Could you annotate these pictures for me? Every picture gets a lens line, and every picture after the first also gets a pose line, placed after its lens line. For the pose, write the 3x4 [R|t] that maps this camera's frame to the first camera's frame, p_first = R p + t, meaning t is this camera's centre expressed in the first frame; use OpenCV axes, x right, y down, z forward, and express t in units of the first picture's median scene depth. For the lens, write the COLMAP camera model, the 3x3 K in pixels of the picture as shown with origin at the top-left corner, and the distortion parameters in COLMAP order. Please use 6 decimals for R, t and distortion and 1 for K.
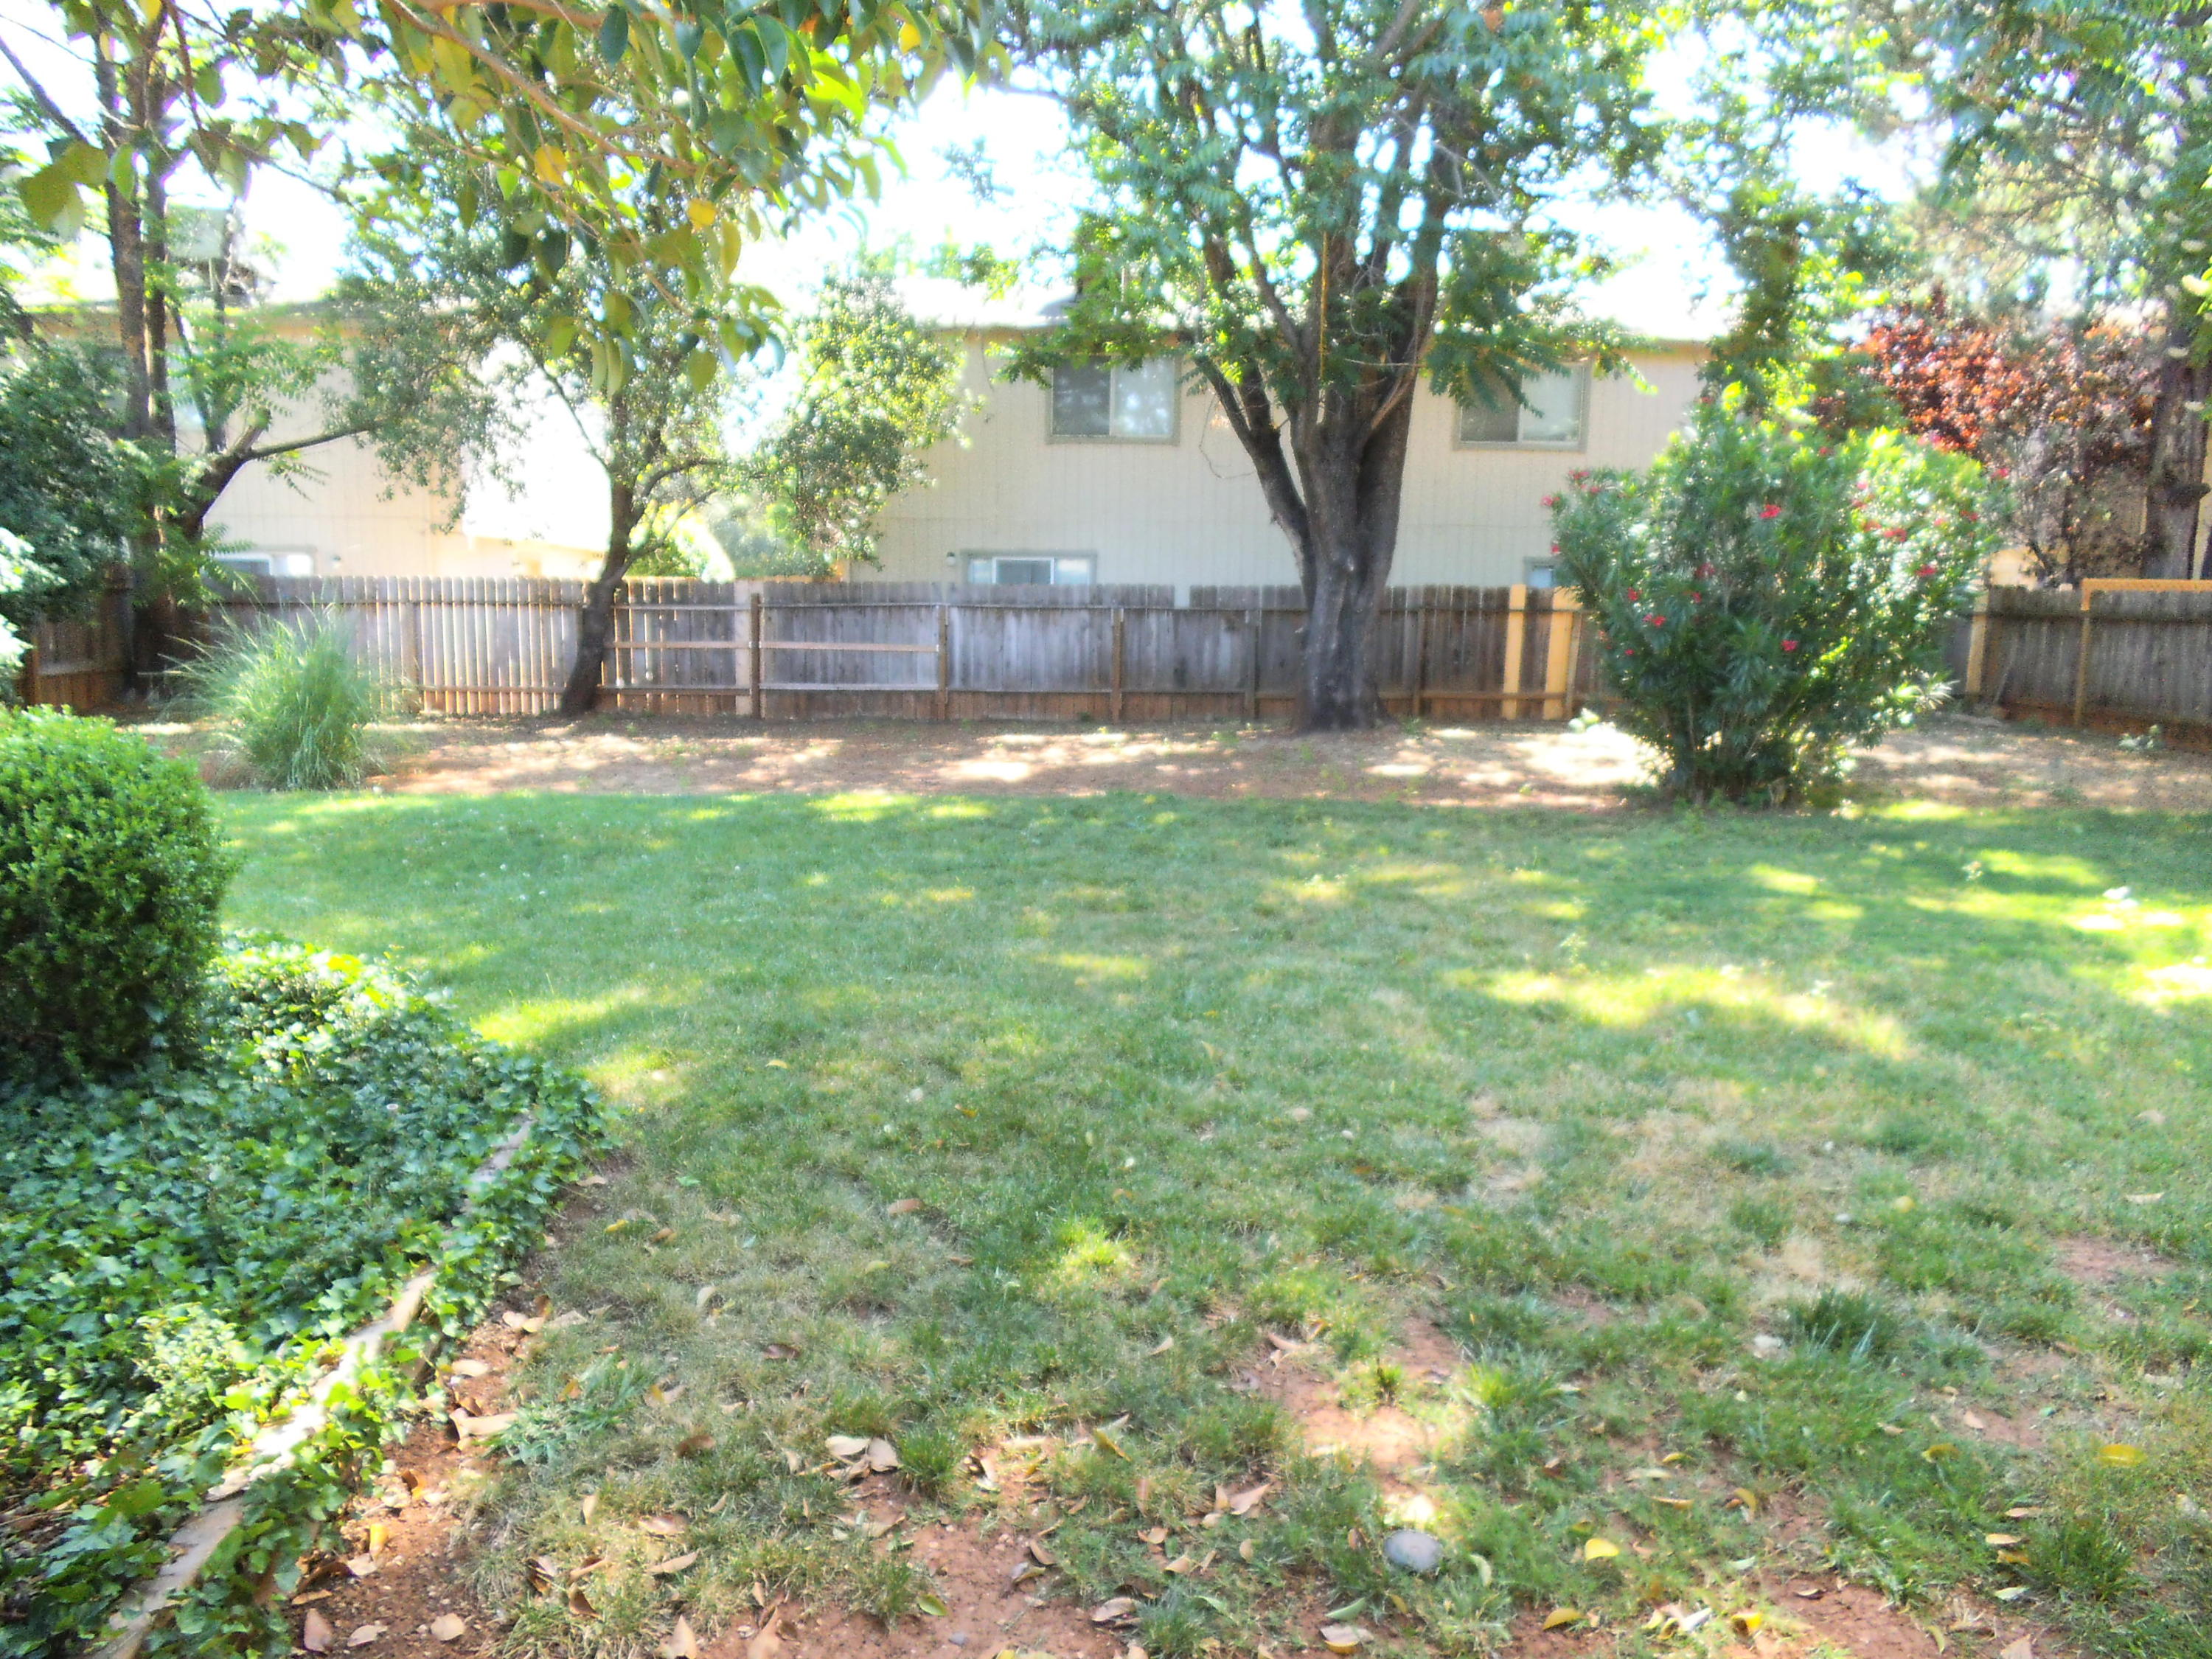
lens RADIAL K [[1553.3, 0, 1102.7], [0, 1553.3, 819.8], [0, 0, 1]] dist [-0.001344, -0.003241]
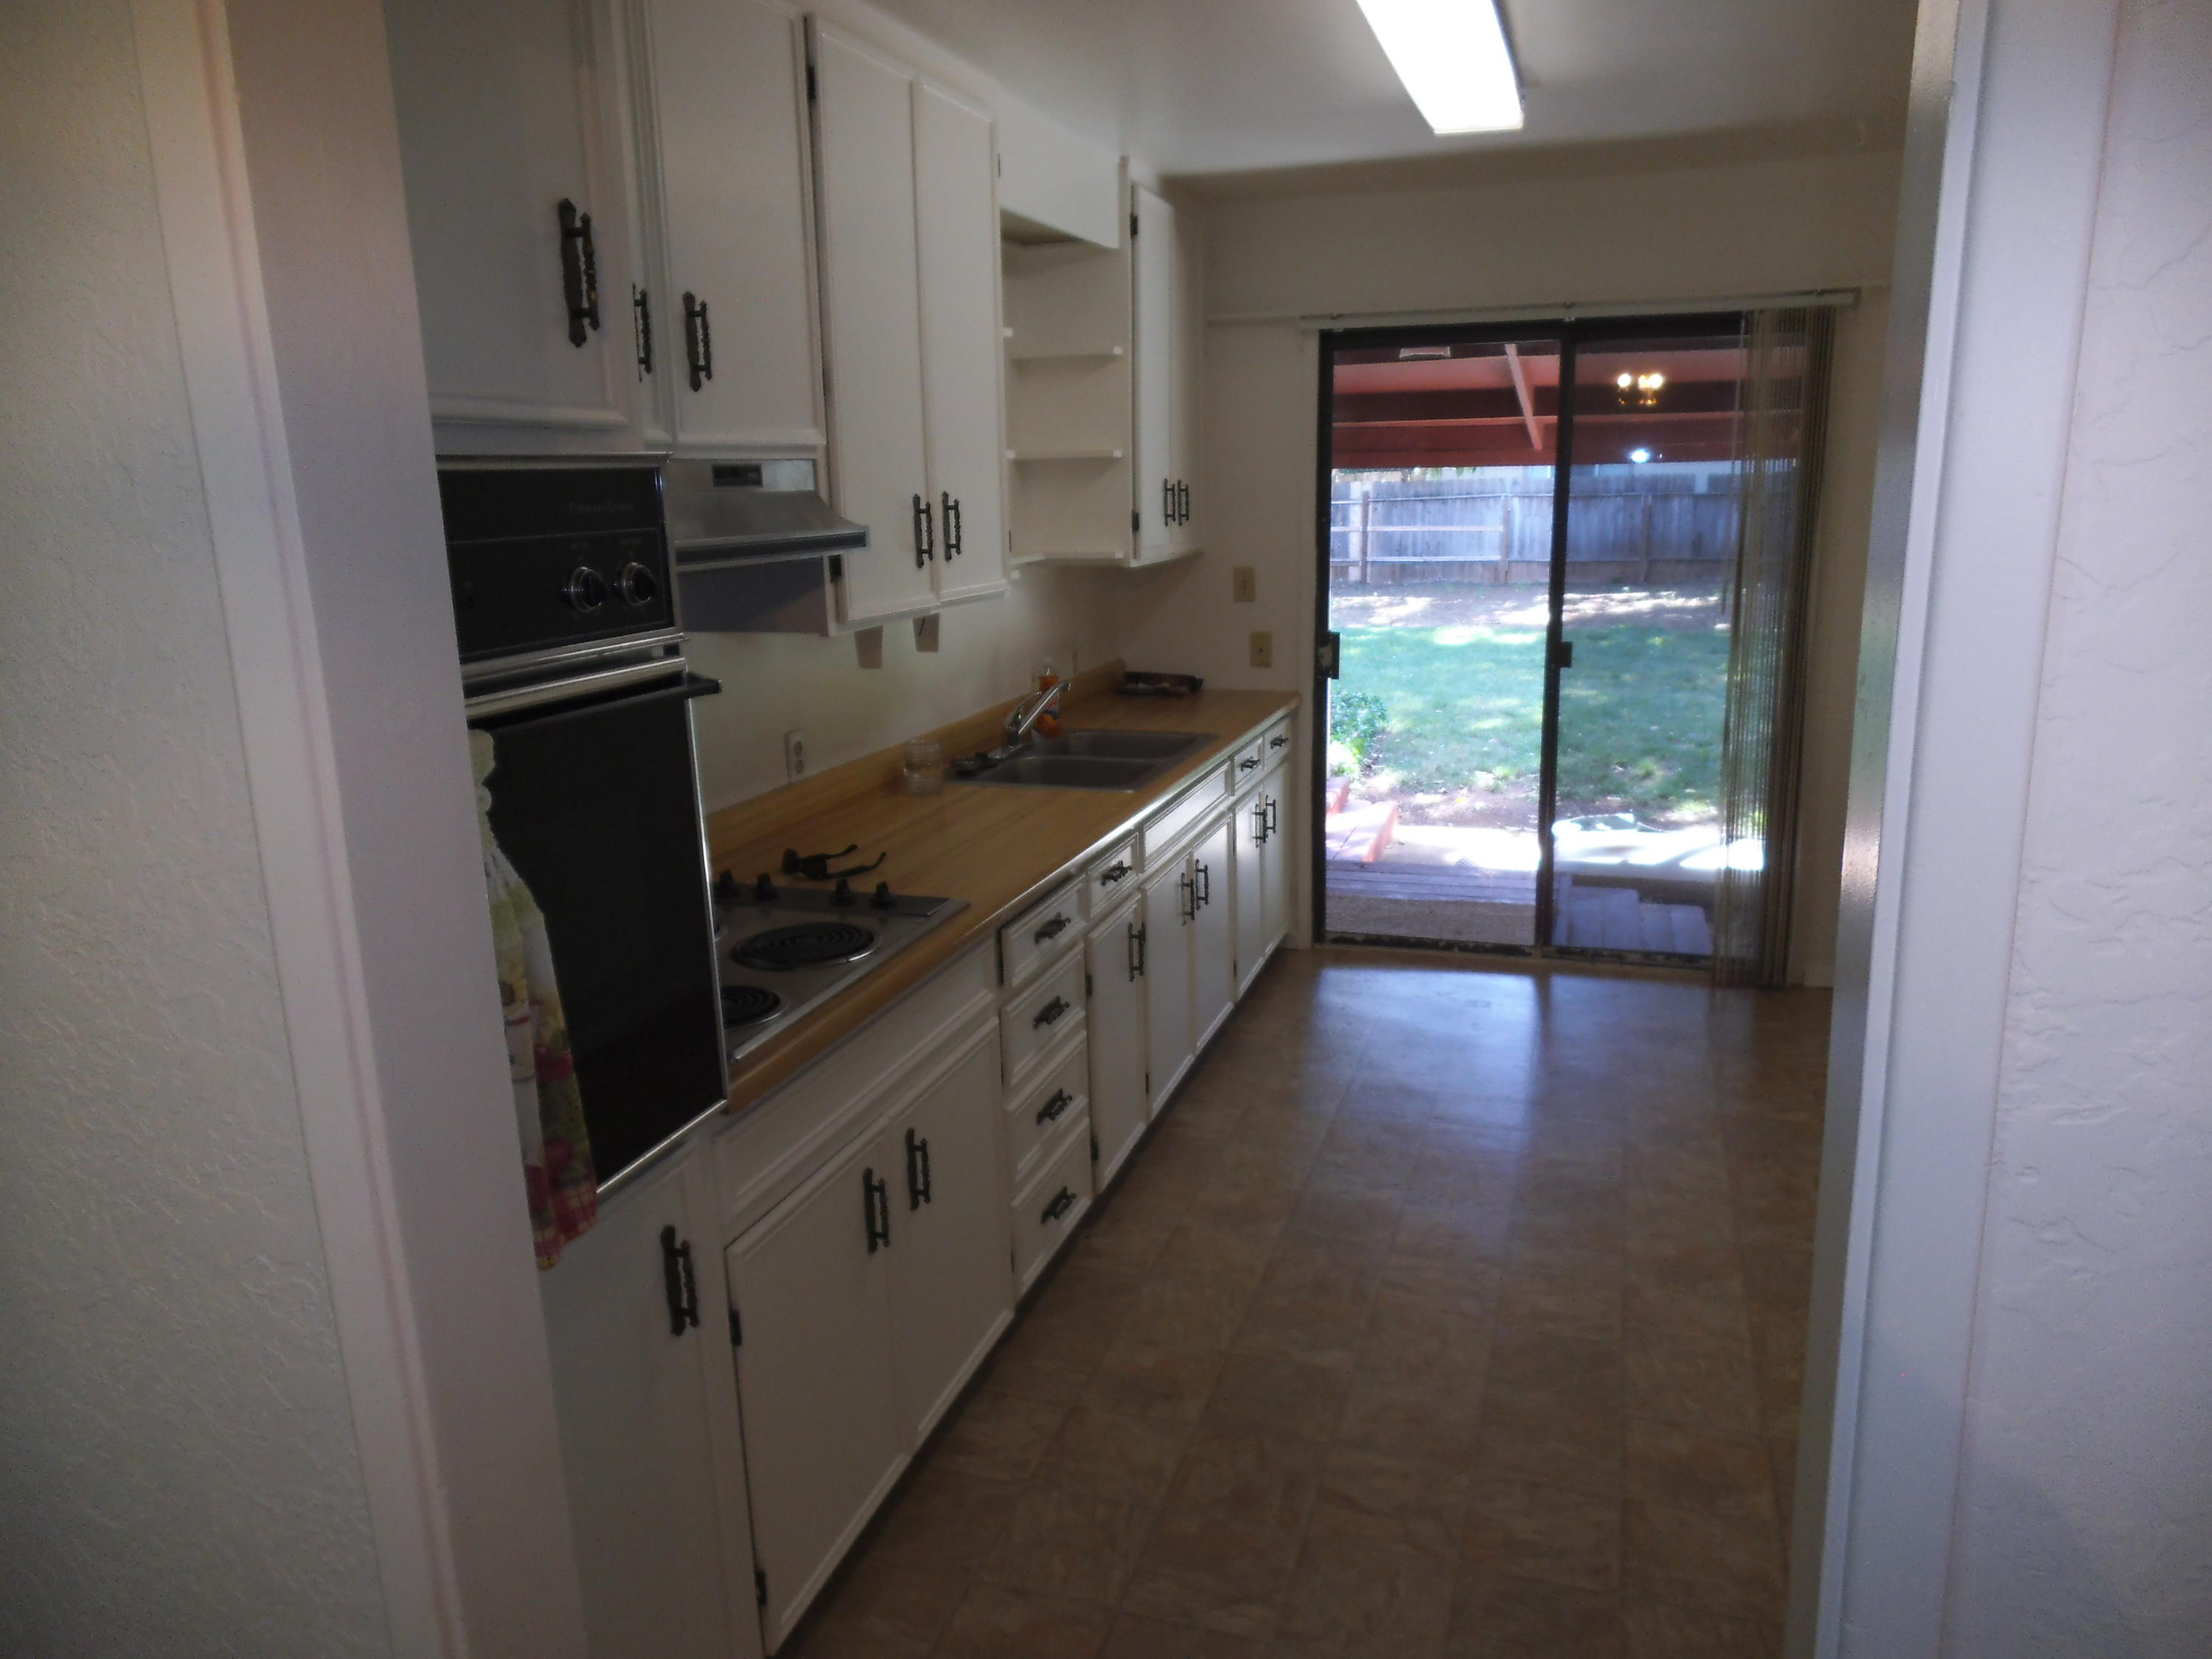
lens RADIAL K [[1553.3, 0, 1102.7], [0, 1553.3, 819.8], [0, 0, 1]] dist [-0.001344, -0.003241]
pose [[0.942619, 0.043449, -0.331030, 0.022529], [-0.015502, 0.996122, 0.086602, 0.027459], [0.333509, -0.076500, 0.939638, -0.378532]]
